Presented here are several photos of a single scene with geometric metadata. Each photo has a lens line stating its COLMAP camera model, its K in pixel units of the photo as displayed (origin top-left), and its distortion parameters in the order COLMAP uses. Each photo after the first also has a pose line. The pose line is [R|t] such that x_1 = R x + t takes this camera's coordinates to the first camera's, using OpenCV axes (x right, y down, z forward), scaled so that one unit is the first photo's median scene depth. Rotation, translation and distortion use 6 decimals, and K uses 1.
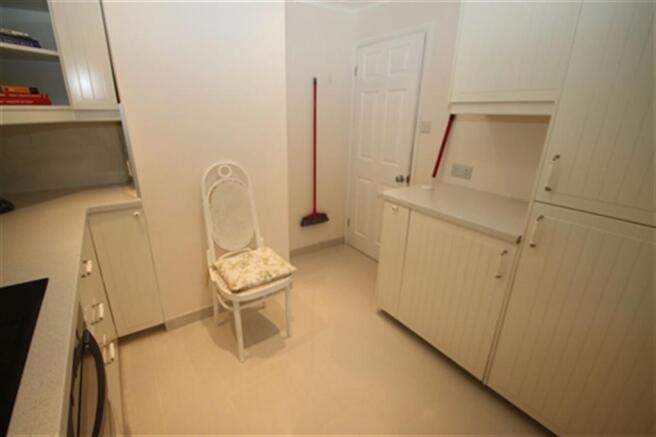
lens RADIAL K [[313.6, 0, 328.0], [0, 313.6, 218.5], [0, 0, 1]] dist [-0.003233, -0.001282]
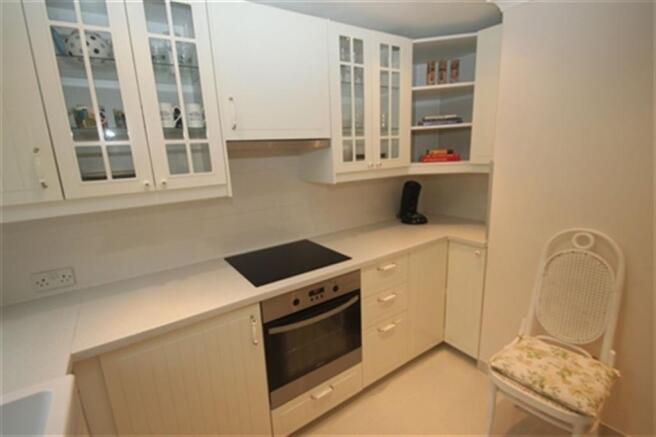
lens RADIAL K [[307.3, 0, 328.0], [0, 307.3, 218.5], [0, 0, 1]] dist [0.000668, 0.000041]
pose [[-0.008985, 0.192365, -0.981282, 0.443085], [-0.295308, 0.937043, 0.186397, -0.168959], [0.955360, 0.291455, 0.048387, 0.368888]]
